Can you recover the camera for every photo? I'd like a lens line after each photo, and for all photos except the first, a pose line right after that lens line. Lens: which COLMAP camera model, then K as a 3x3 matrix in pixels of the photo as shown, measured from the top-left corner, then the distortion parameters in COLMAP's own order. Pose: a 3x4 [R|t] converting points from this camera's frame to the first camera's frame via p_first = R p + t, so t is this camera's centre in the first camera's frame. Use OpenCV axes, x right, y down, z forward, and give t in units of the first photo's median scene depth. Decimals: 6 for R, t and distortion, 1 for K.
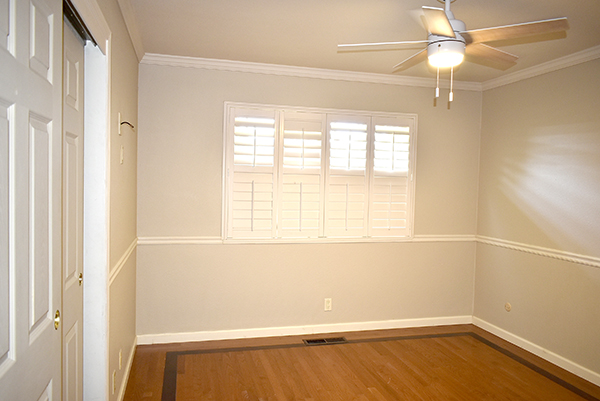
lens RADIAL K [[461.3, 0, 300.0], [0, 461.3, 200.5], [0, 0, 1]] dist [-0.019377, 0.004215]
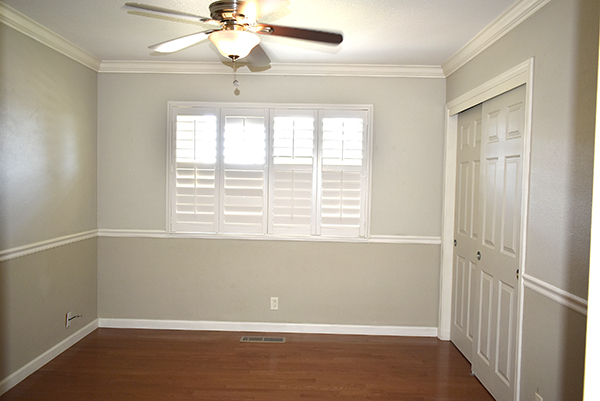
lens RADIAL K [[461.3, 0, 300.0], [0, 461.3, 200.5], [0, 0, 1]] dist [-0.019377, 0.004215]
pose [[0.962183, 0.005957, -0.272338, 0.378316], [-0.007278, 0.999966, -0.003841, 0.011147], [0.272306, 0.005678, 0.962194, 0.072279]]
